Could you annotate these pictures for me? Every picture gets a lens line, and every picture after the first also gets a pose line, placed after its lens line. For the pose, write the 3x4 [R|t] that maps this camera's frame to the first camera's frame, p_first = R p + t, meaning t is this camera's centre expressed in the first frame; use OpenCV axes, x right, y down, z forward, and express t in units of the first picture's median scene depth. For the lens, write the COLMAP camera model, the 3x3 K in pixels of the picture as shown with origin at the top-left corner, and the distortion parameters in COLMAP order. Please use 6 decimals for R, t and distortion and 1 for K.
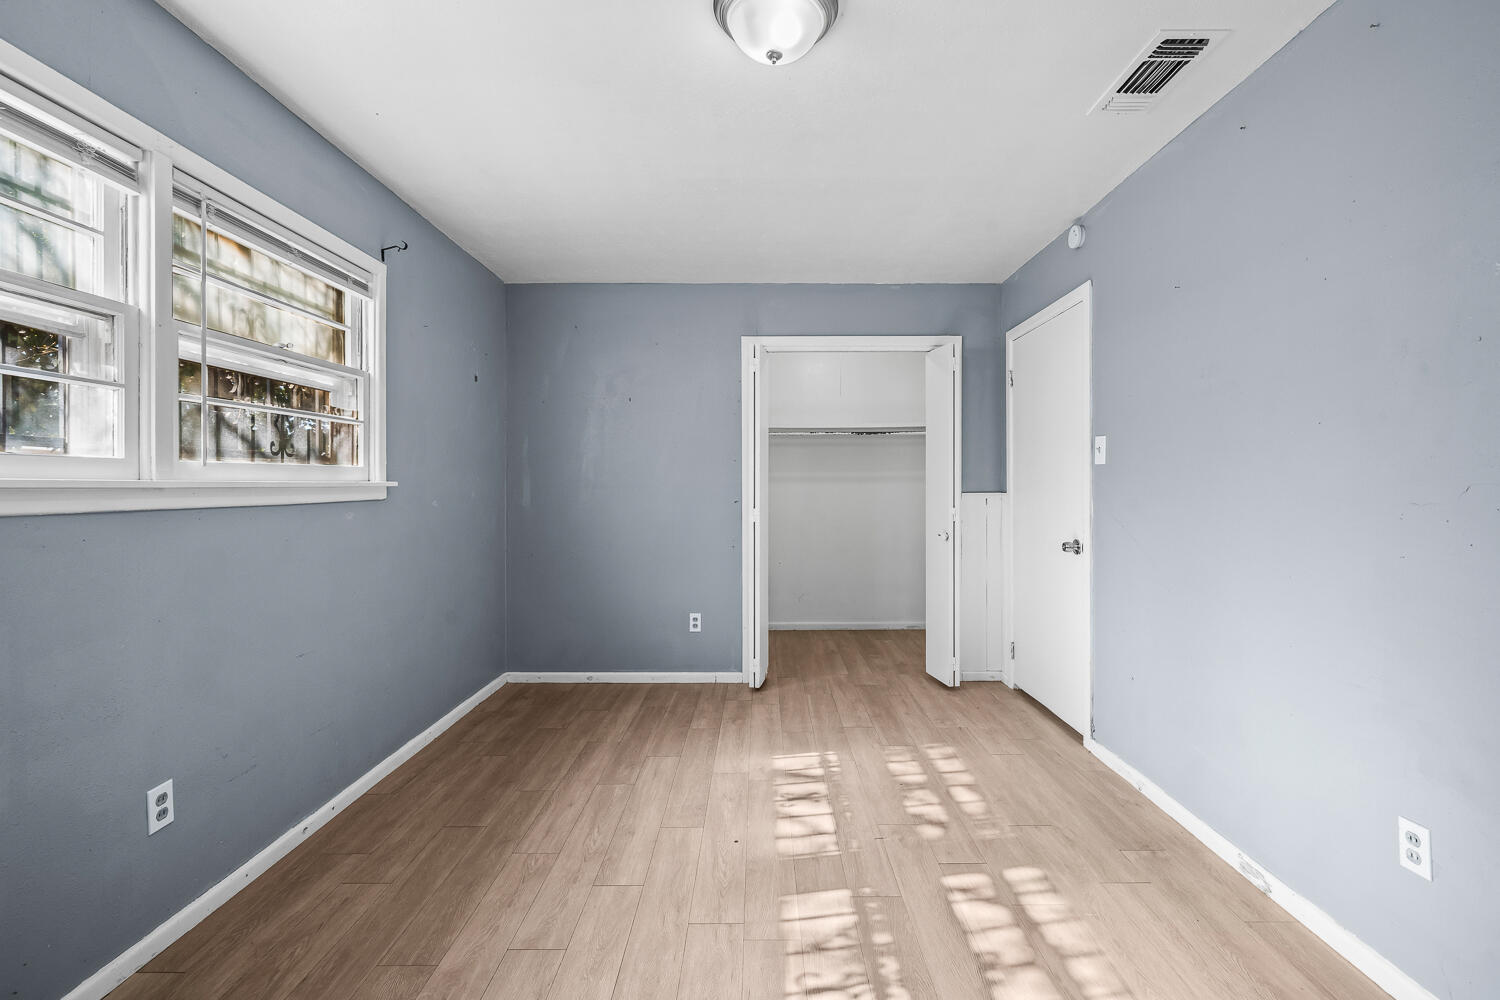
lens RADIAL K [[662.4, 0, 757.7], [0, 662.4, 484.3], [0, 0, 1]] dist [0.002143, 0.000331]
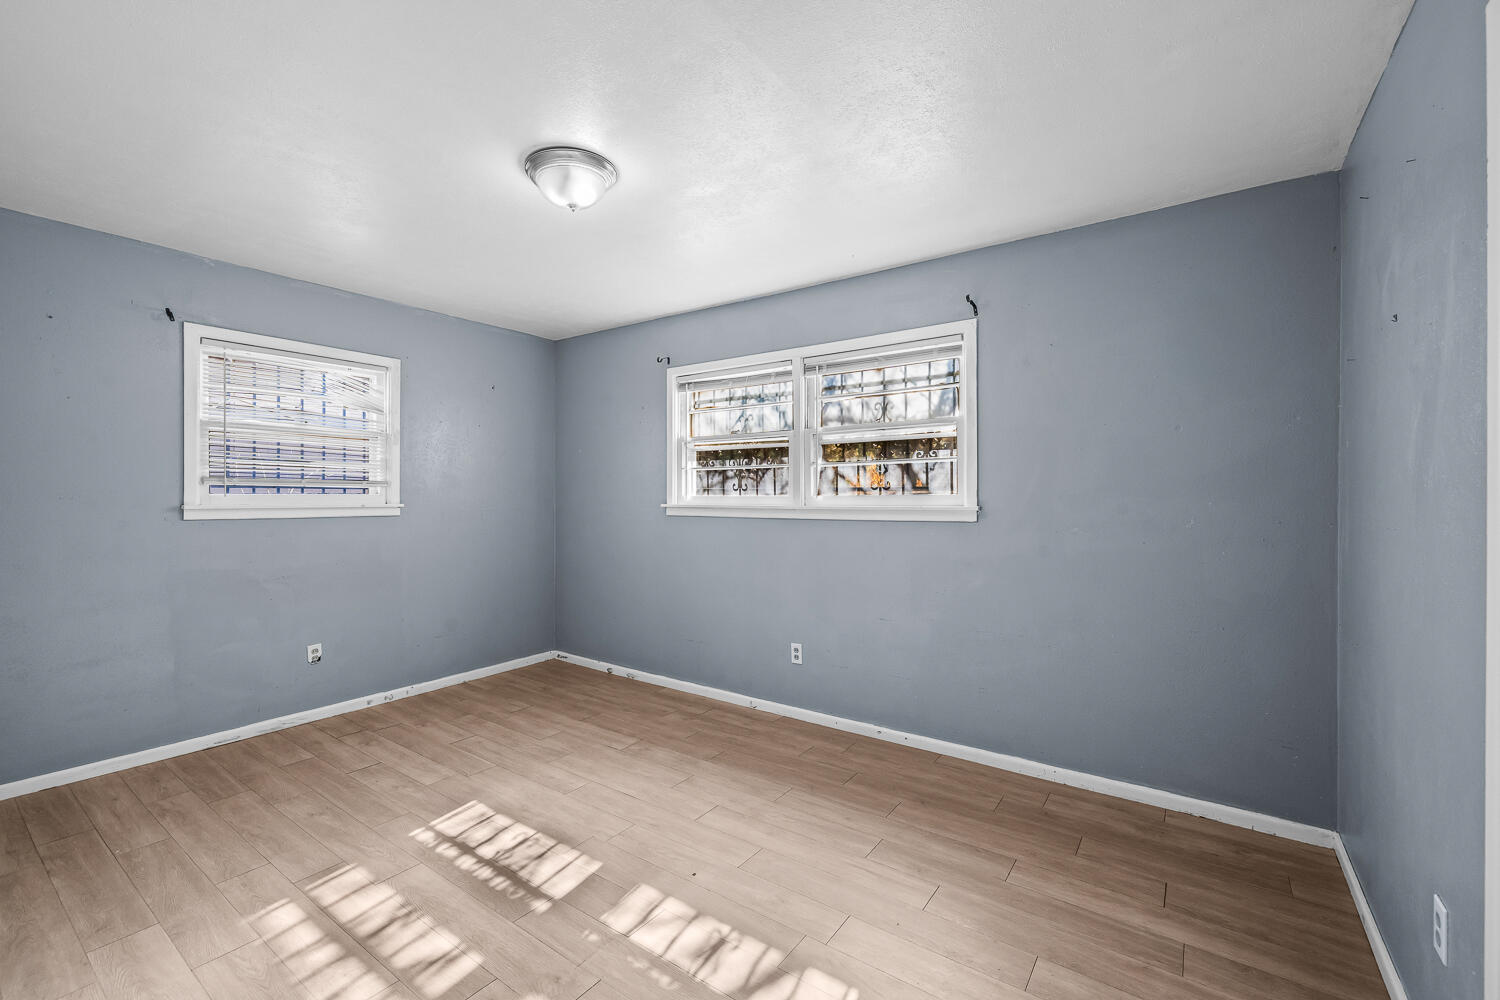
lens RADIAL K [[629.8, 0, 750.0], [0, 629.8, 500.0], [0, 0, 1]] dist [0.000724, 0.000142]
pose [[-0.583225, 0.003783, -0.812302, 0.685376], [-0.002251, 0.999978, 0.006273, -0.028240], [0.812307, 0.005487, -0.583204, 1.618373]]
